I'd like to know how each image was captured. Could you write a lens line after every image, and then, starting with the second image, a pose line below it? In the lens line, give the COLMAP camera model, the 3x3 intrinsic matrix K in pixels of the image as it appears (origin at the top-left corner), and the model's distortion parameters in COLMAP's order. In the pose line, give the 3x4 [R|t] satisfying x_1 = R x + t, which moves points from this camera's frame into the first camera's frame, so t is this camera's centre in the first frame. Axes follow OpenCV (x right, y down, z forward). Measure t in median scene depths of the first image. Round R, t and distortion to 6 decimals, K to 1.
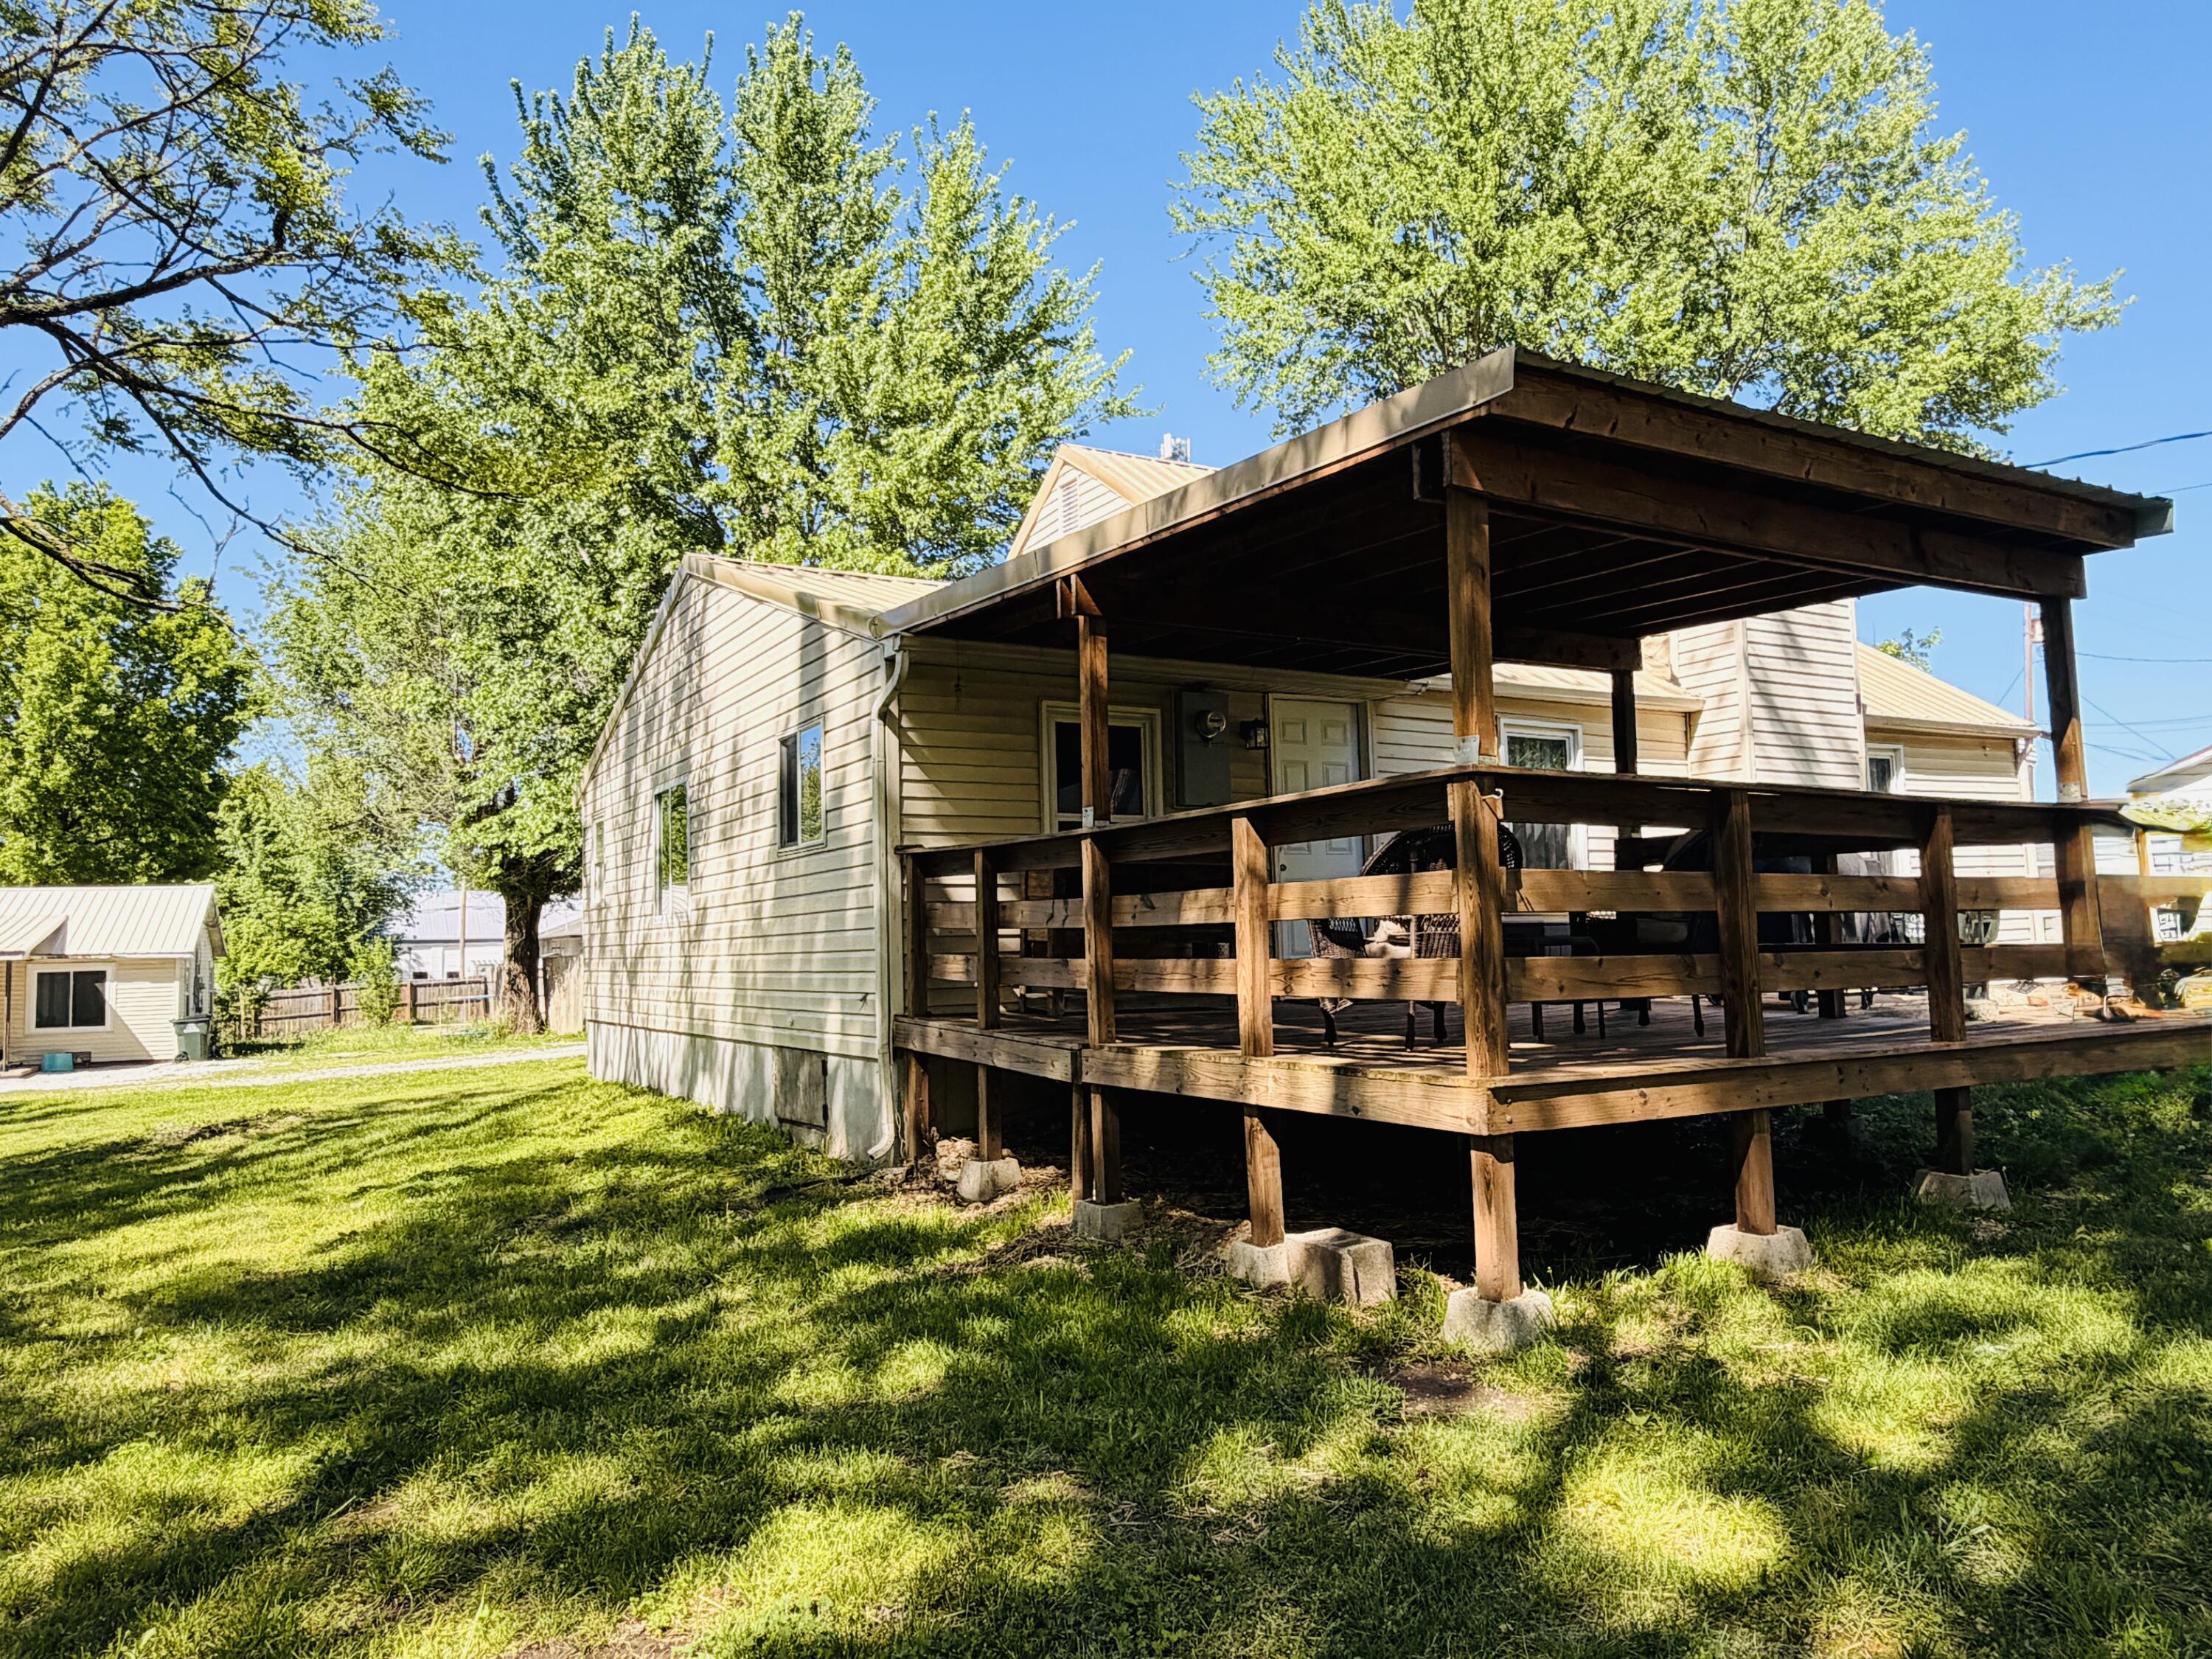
lens RADIAL K [[1485.1, 0, 1106.0], [0, 1485.1, 829.5], [0, 0, 1]] dist [0.008253, 0.003820]
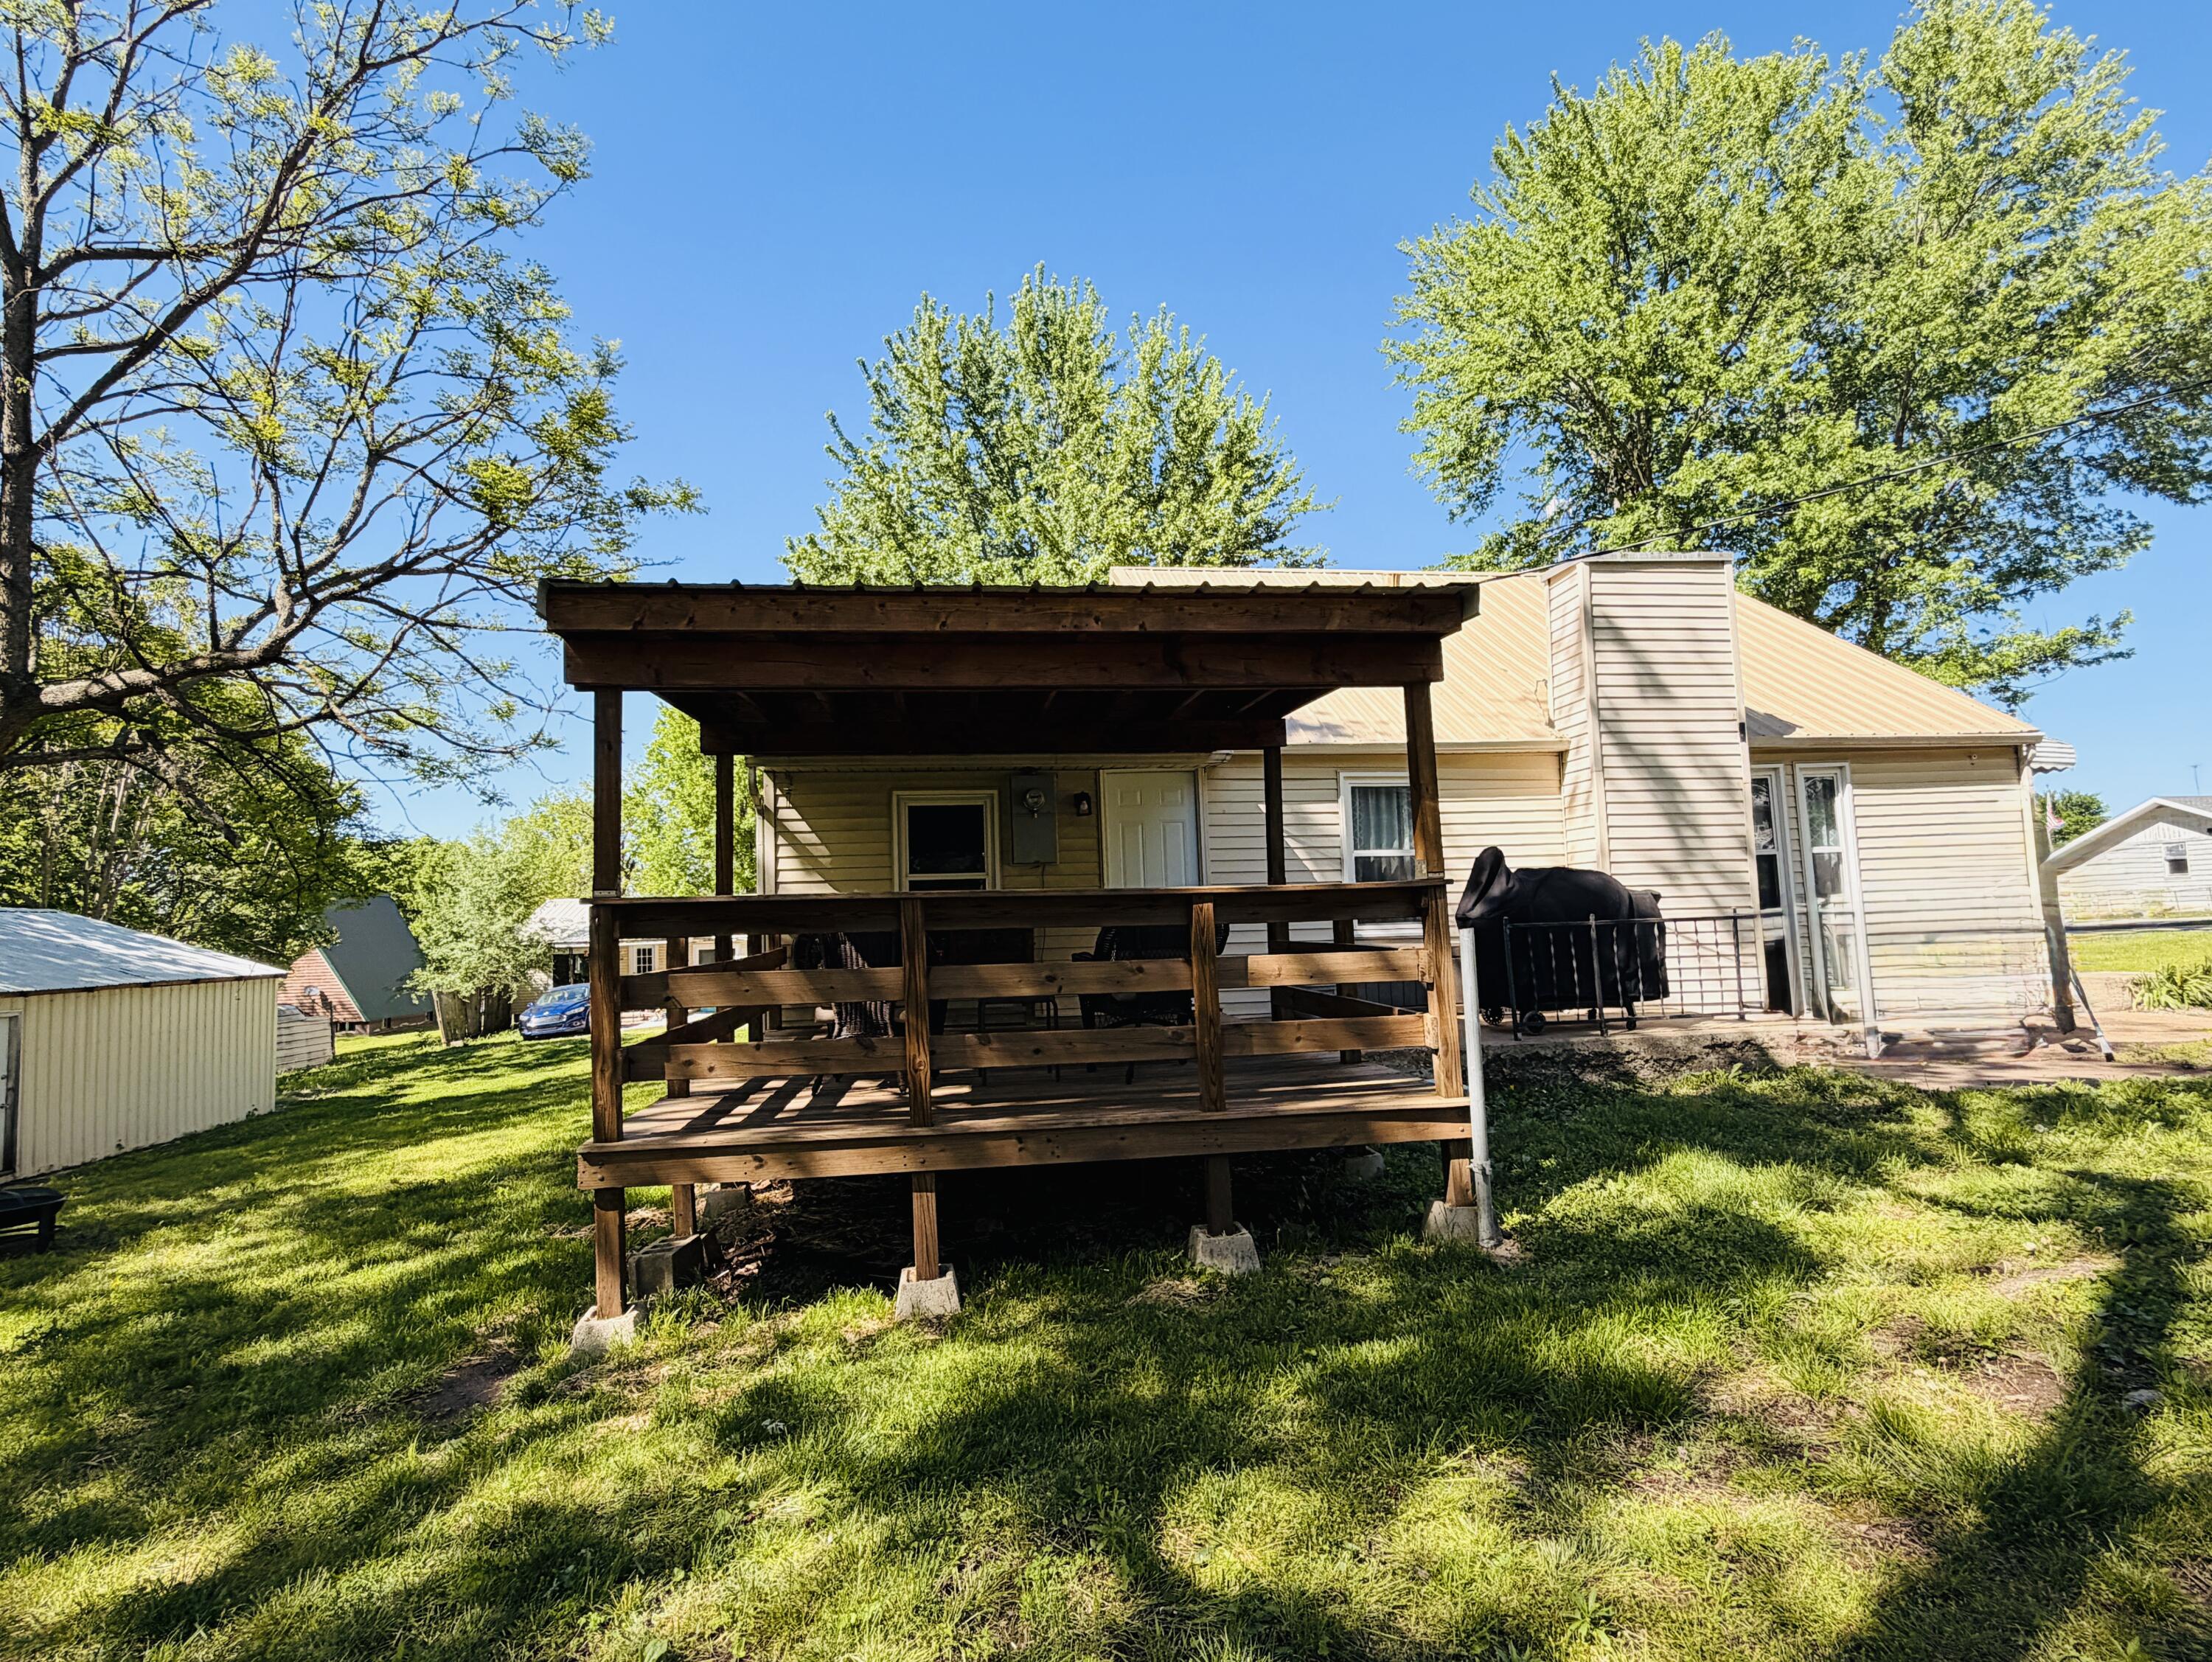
lens RADIAL K [[1110.1, 0, 1106.0], [0, 1110.1, 831.0], [0, 0, 1]] dist [0.025794, -0.000061]
pose [[0.932991, -0.039954, -0.357675, 0.395238], [0.040250, 0.999168, -0.006621, -0.029344], [0.357642, -0.008219, 0.933823, 0.104689]]
